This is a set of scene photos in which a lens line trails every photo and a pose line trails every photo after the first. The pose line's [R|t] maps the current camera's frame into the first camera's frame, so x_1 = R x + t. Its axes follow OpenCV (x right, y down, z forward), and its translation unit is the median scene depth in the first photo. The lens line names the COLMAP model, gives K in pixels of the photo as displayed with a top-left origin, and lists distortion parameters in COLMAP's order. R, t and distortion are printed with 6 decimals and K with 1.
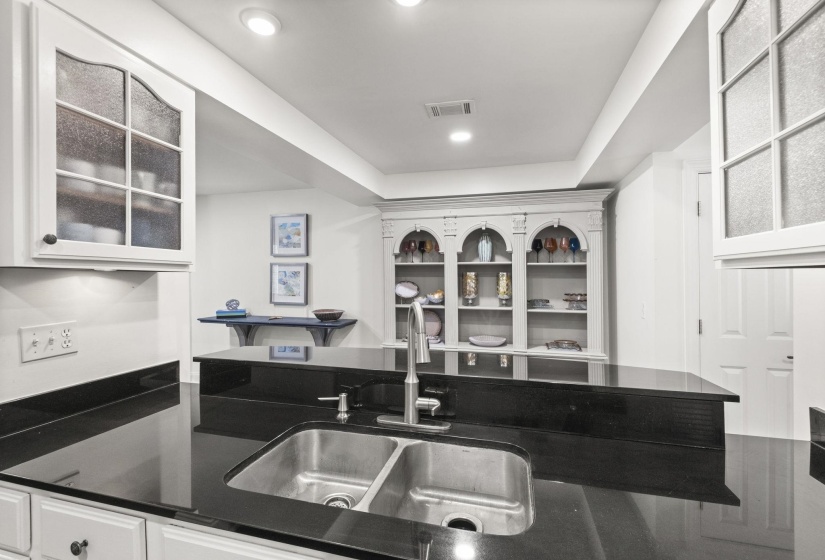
lens RADIAL K [[366.2, 0, 413.8], [0, 366.2, 278.4], [0, 0, 1]] dist [0.004779, -0.004574]
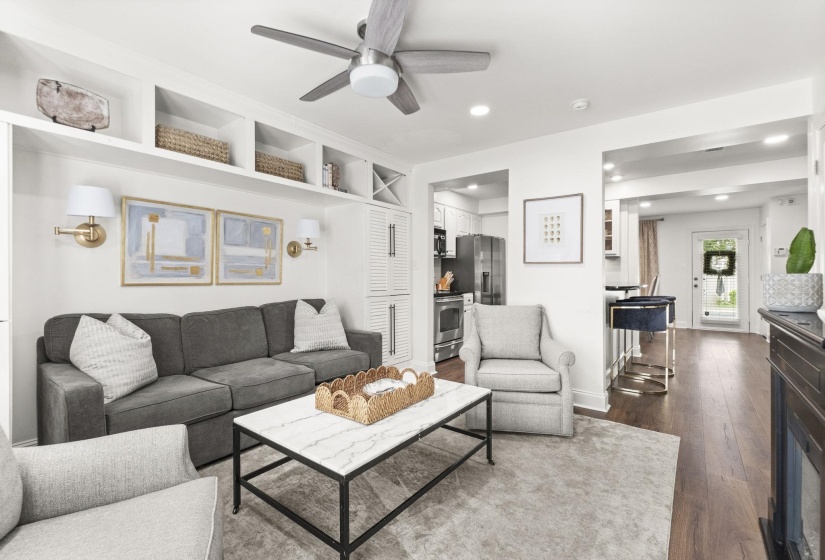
lens RADIAL K [[366.2, 0, 418.5], [0, 366.2, 271.7], [0, 0, 1]] dist [0.004779, -0.004574]
pose [[-0.364703, -0.007575, -0.931093, 1.335971], [-0.001166, 0.999970, -0.007679, 0.064766], [0.931123, -0.001714, -0.364701, 0.240149]]
